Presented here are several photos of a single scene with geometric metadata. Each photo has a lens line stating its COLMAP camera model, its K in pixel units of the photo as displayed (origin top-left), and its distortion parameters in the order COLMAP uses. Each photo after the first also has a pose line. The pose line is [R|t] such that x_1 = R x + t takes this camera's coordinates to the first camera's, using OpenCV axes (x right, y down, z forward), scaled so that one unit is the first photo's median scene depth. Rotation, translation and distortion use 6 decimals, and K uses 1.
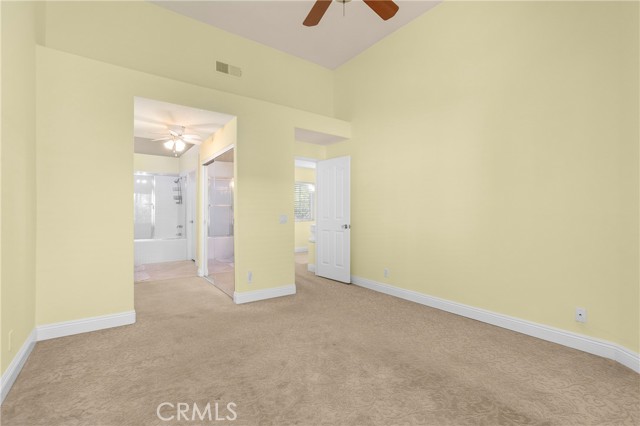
lens RADIAL K [[288.7, 0, 319.9], [0, 288.7, 210.9], [0, 0, 1]] dist [-0.000507, 0.000488]
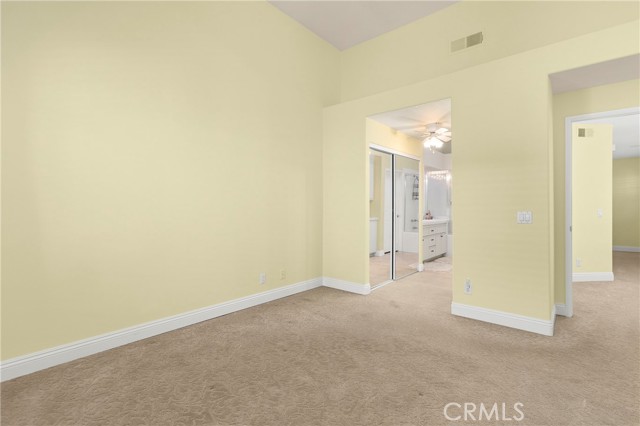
lens RADIAL K [[288.7, 0, 319.9], [0, 288.7, 210.9], [0, 0, 1]] dist [-0.000507, 0.000488]
pose [[0.260350, 0.003505, -0.965508, 0.446736], [0.001361, 0.999991, 0.003997, 0.010103], [0.965513, -0.002354, 0.260342, 0.391601]]
